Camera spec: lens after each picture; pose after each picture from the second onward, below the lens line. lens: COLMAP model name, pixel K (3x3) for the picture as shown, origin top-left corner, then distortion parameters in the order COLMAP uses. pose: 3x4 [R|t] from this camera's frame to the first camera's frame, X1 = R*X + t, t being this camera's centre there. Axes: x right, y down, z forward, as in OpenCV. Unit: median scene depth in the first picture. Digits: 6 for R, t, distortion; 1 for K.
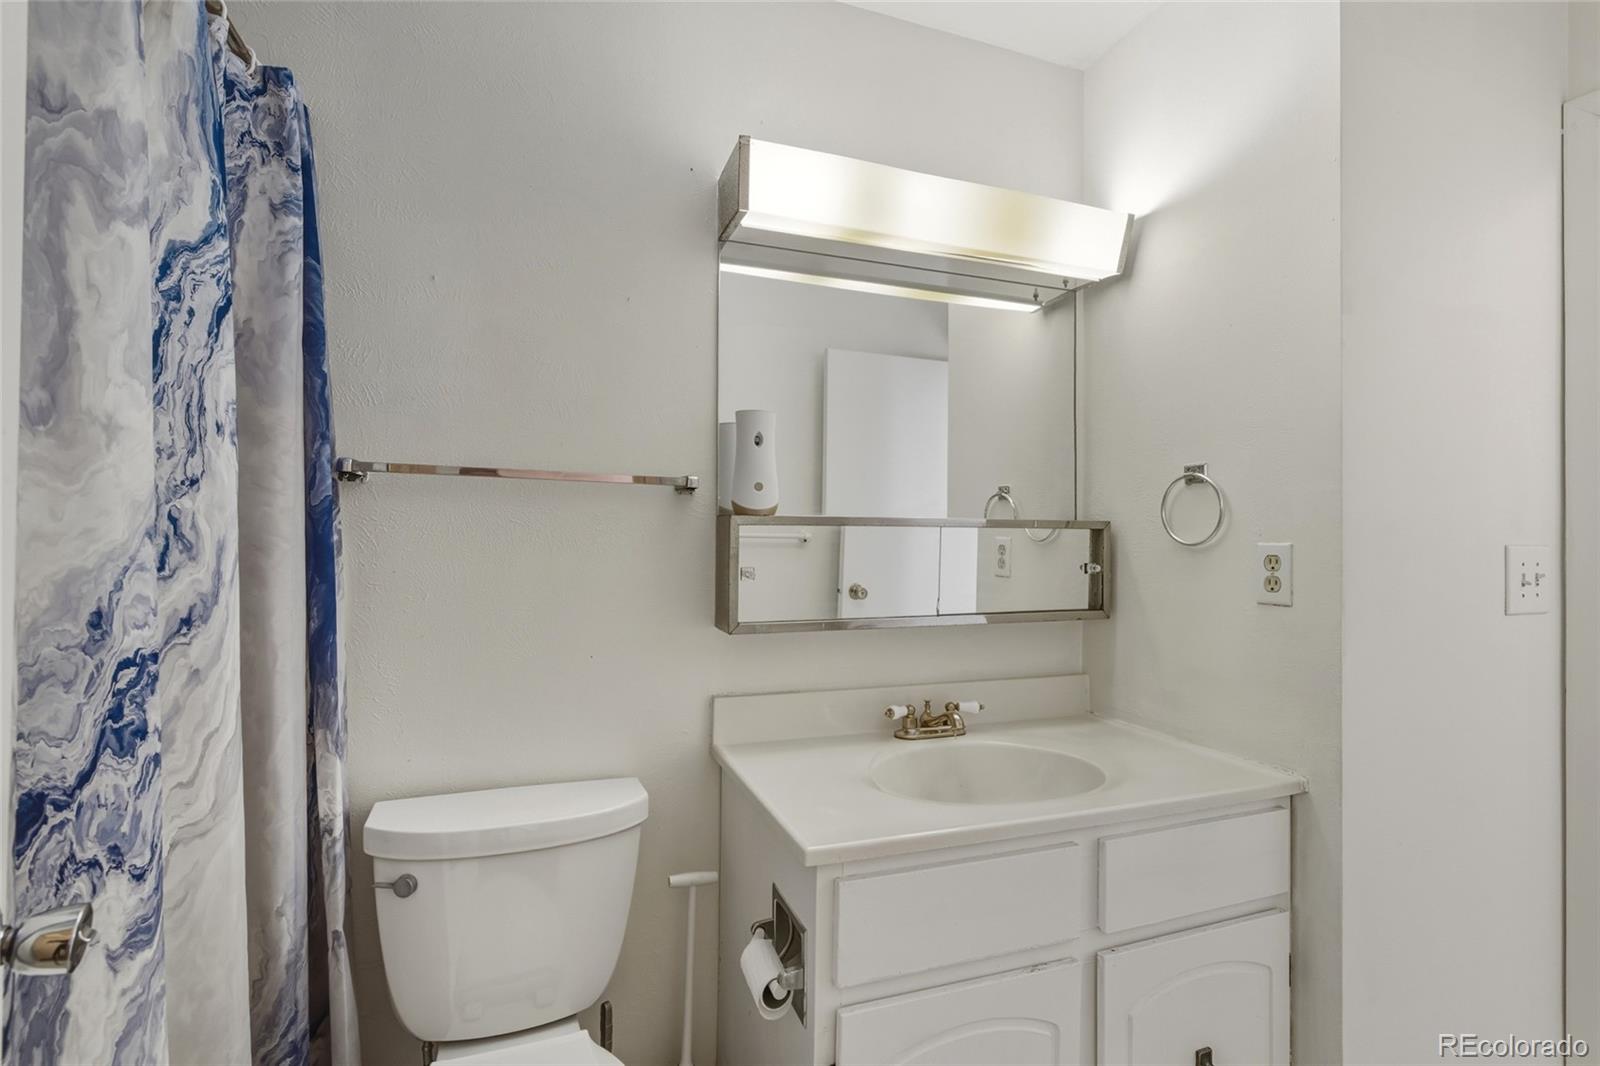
lens RADIAL K [[746.6, 0, 800.0], [0, 746.6, 533.0], [0, 0, 1]] dist [0.000895, 0.000605]
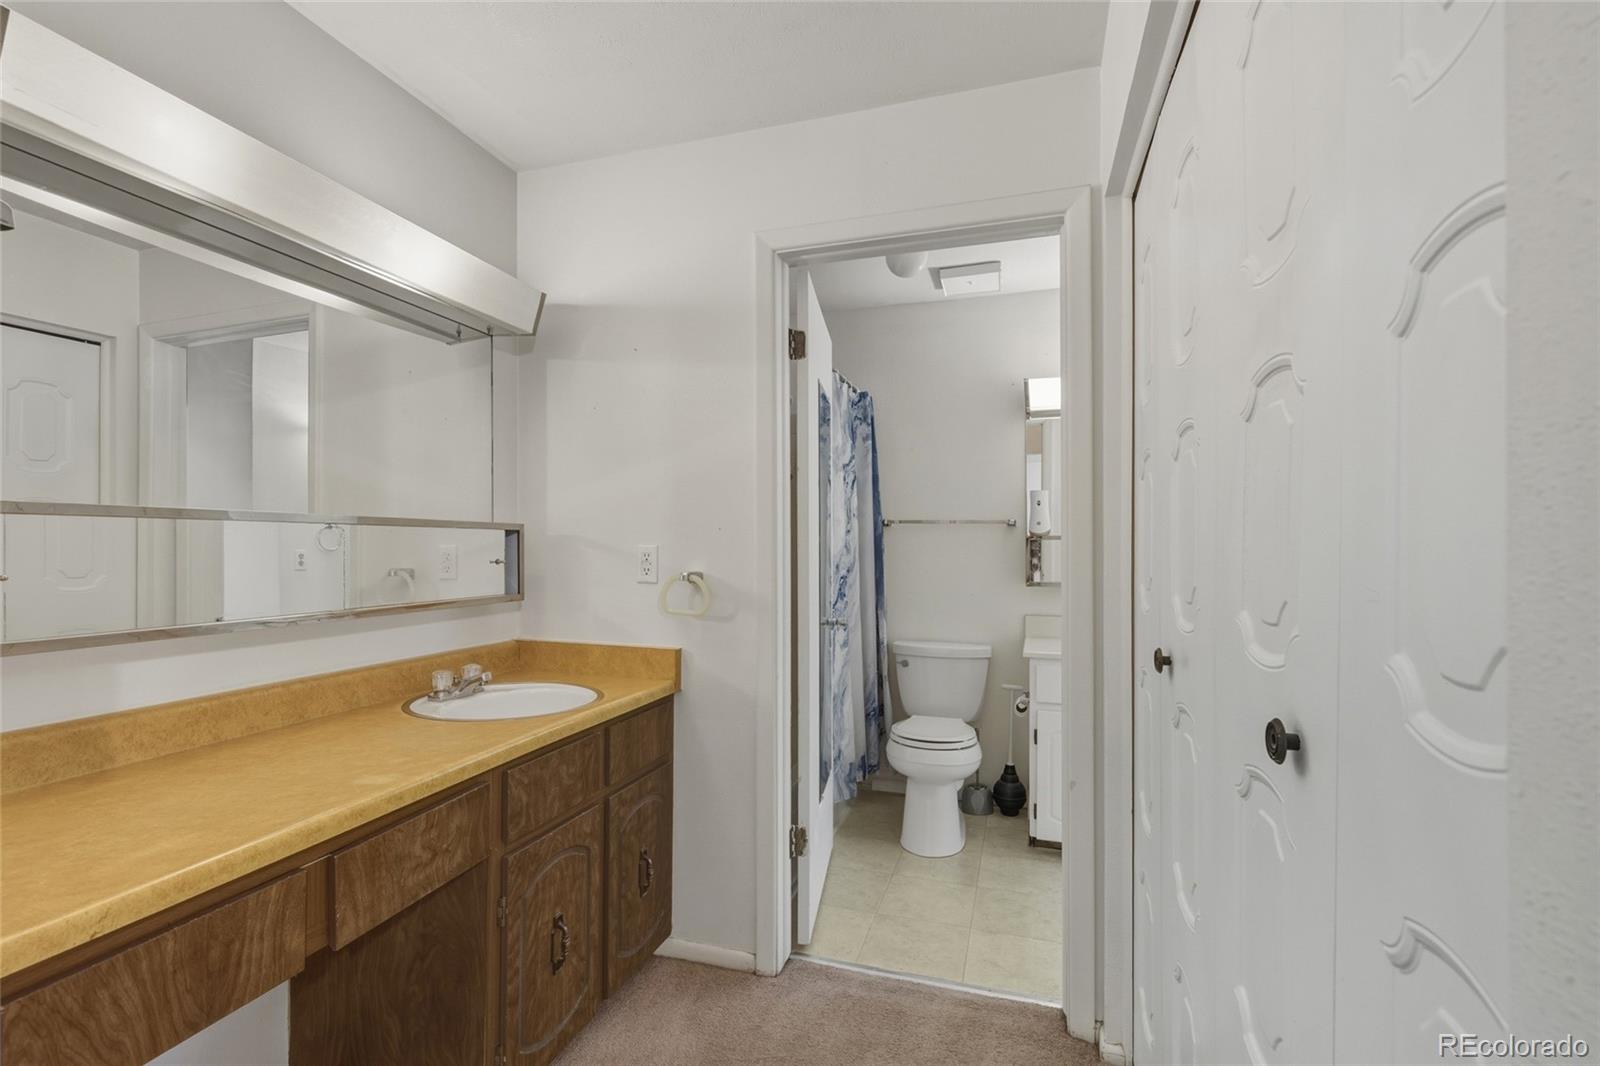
lens RADIAL K [[746.6, 0, 800.0], [0, 746.6, 533.0], [0, 0, 1]] dist [0.000895, 0.000605]
pose [[0.795163, -0.019674, -0.606077, 1.018773], [0.015200, 0.999806, -0.012514, -0.018109], [0.606206, 0.000738, 0.795307, -1.734470]]
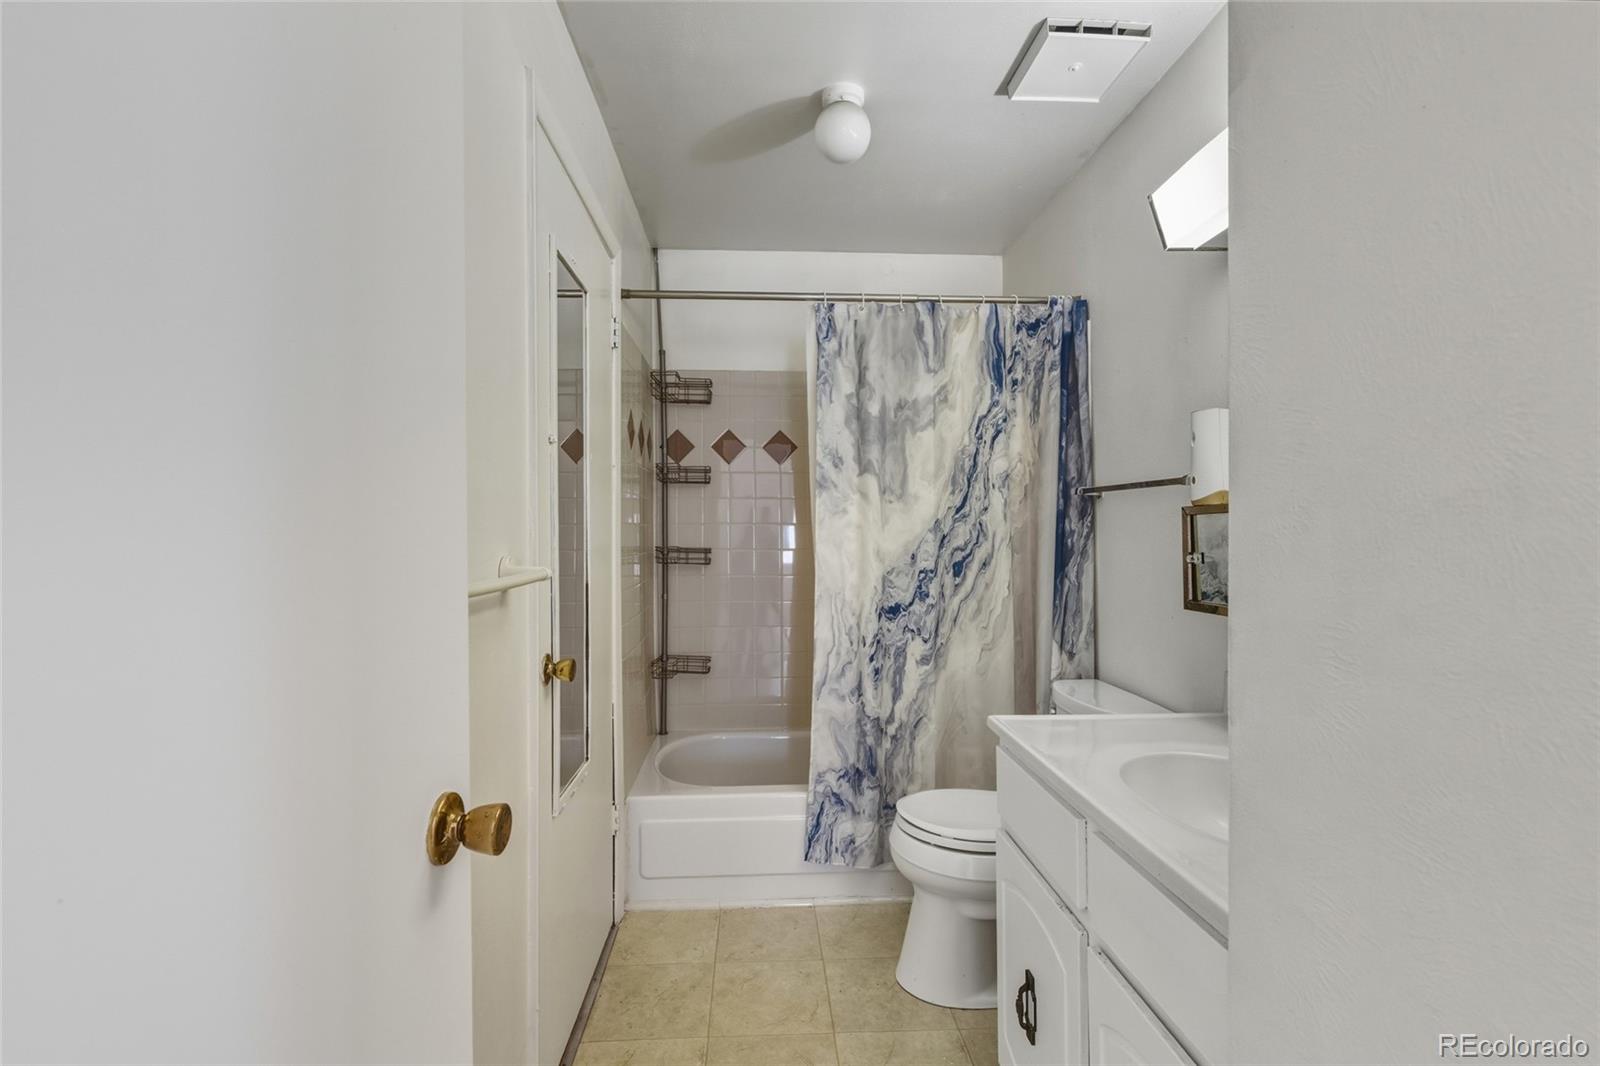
lens RADIAL K [[746.6, 0, 800.0], [0, 746.6, 533.0], [0, 0, 1]] dist [0.000895, 0.000605]
pose [[-0.285835, -0.010109, -0.958226, 1.607386], [0.015793, 0.999759, -0.015259, 0.037044], [0.958149, -0.019495, -0.285606, 1.006452]]
